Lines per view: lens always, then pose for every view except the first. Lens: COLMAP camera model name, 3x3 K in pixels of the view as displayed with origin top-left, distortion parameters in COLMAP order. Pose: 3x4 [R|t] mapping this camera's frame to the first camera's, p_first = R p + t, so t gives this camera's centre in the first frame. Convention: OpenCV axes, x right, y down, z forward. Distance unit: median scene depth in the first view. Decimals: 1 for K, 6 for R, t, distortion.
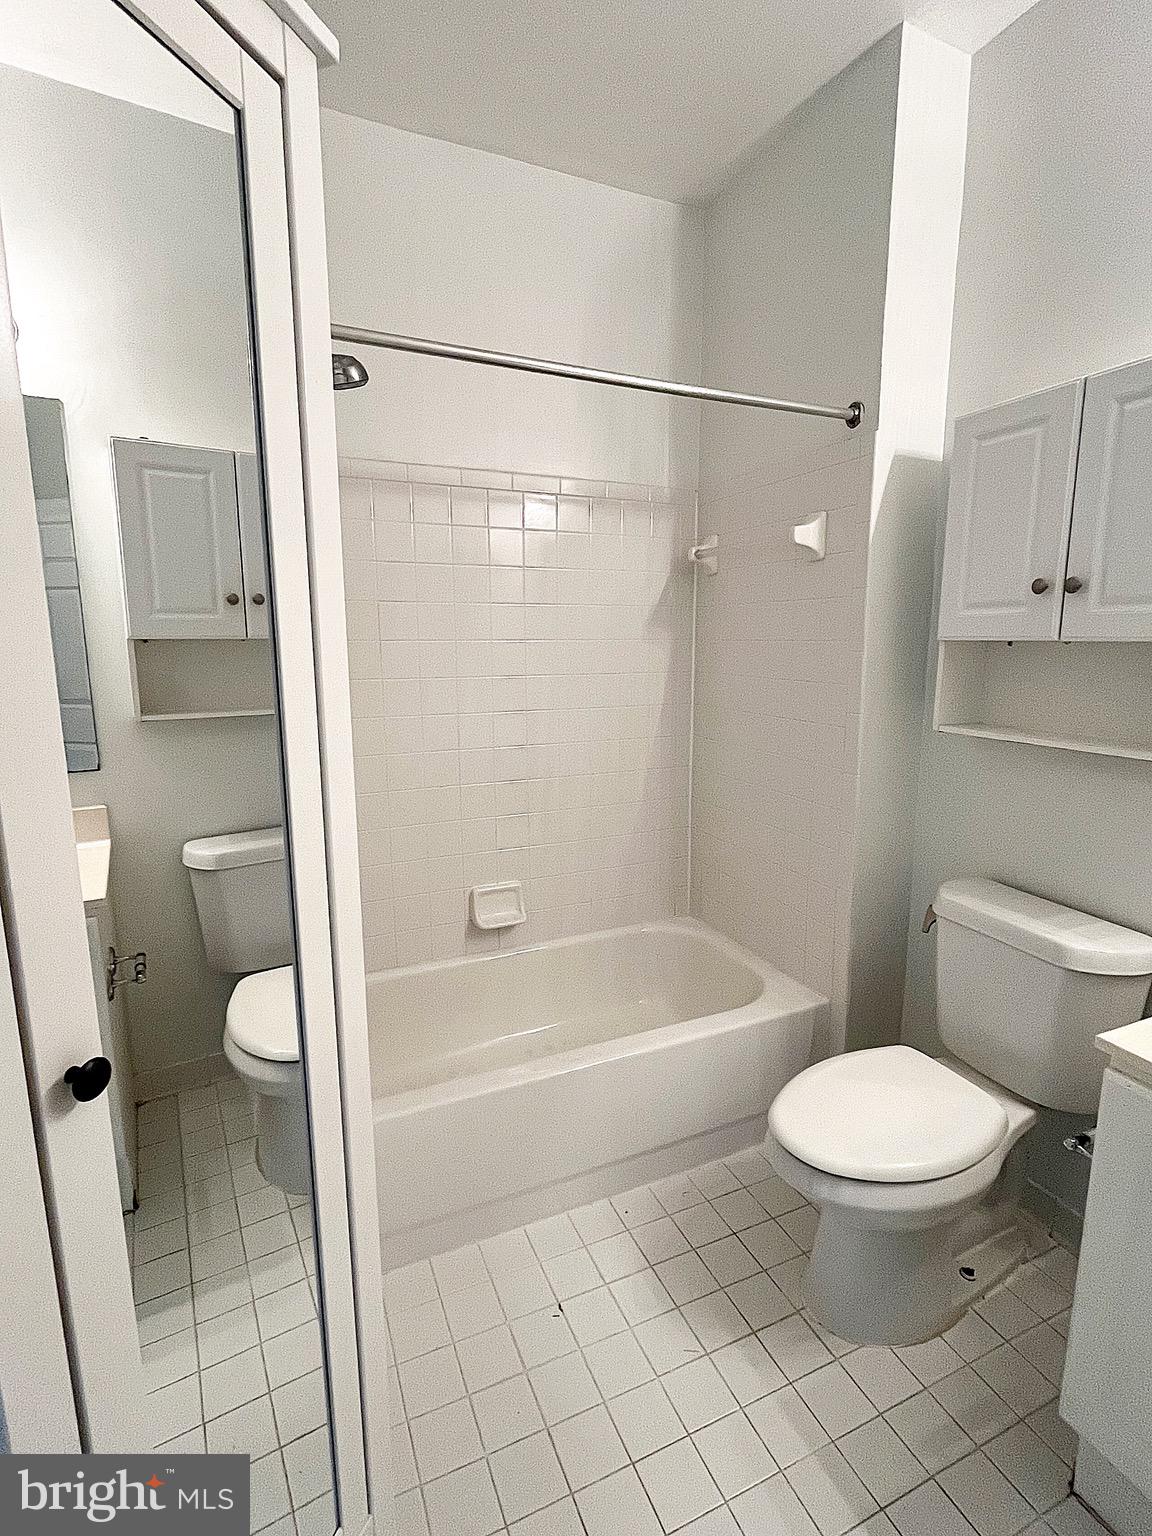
lens RADIAL K [[740.3, 0, 580.9], [0, 740.3, 763.2], [0, 0, 1]] dist [-0.006752, 0.000644]
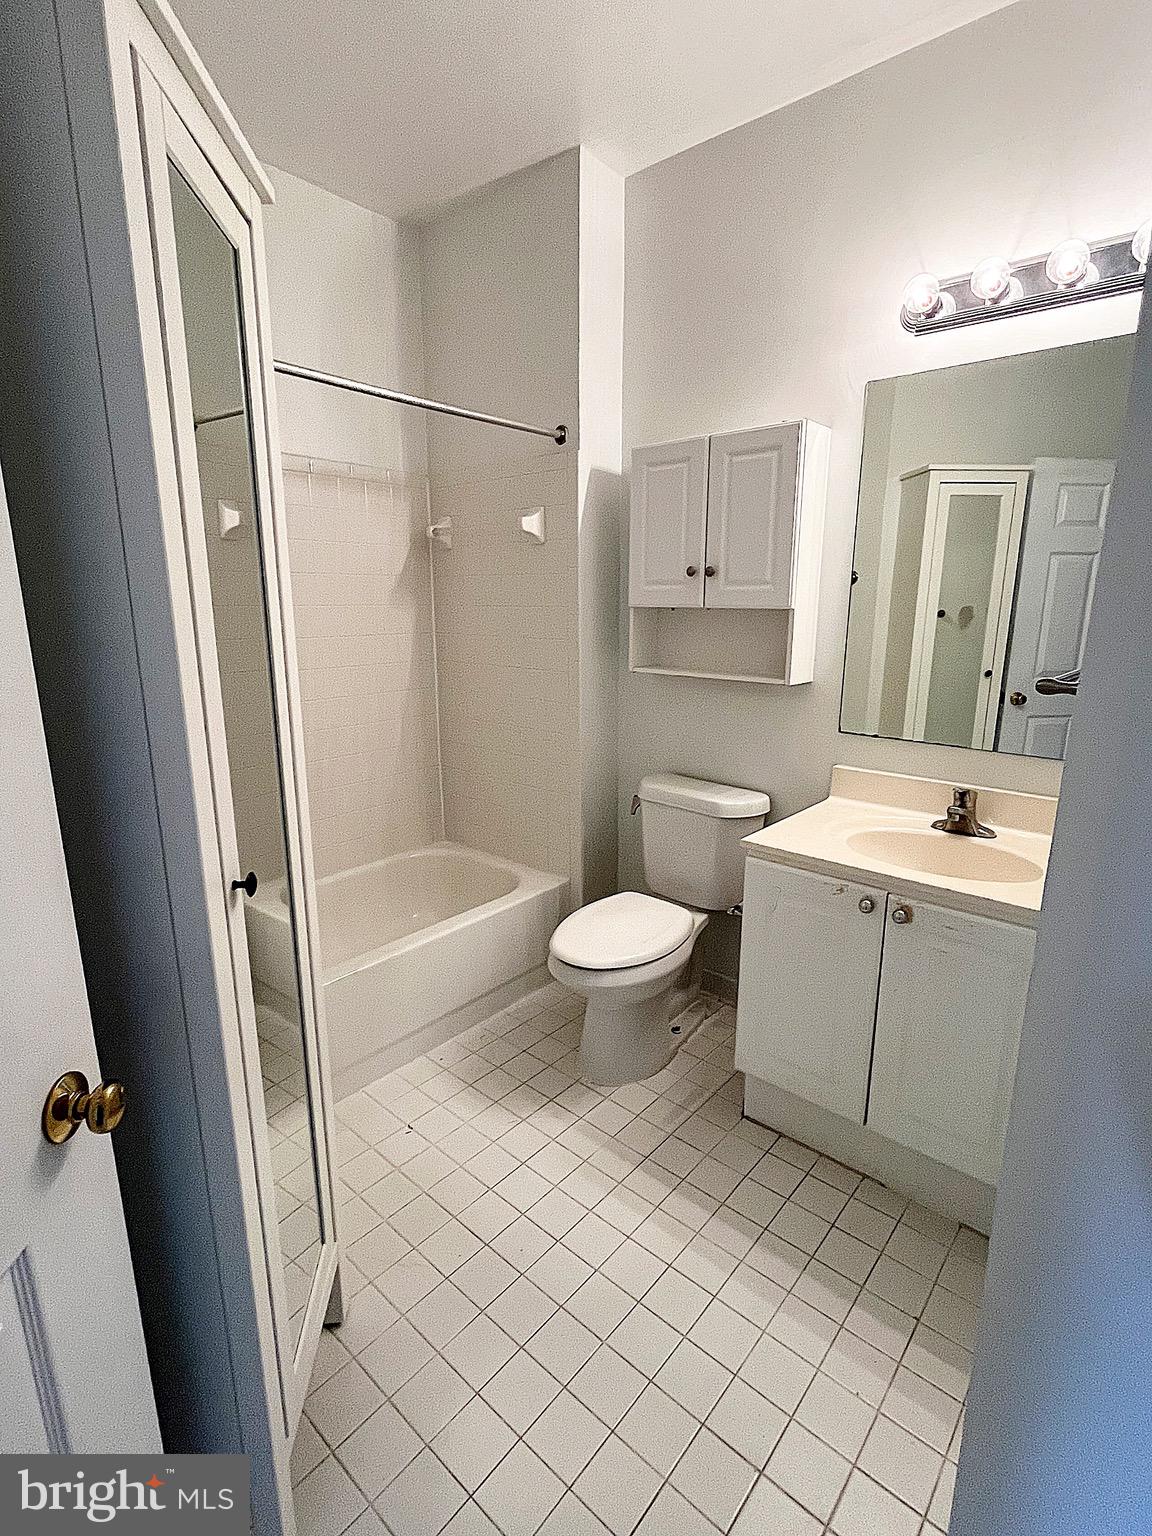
lens RADIAL K [[745.8, 0, 583.0], [0, 745.8, 763.4], [0, 0, 1]] dist [-0.003183, -0.000448]
pose [[0.904974, -0.087638, 0.416343, -0.218861], [0.066922, 0.995695, 0.064125, 0.034877], [-0.420171, -0.030169, 0.906943, -0.267336]]
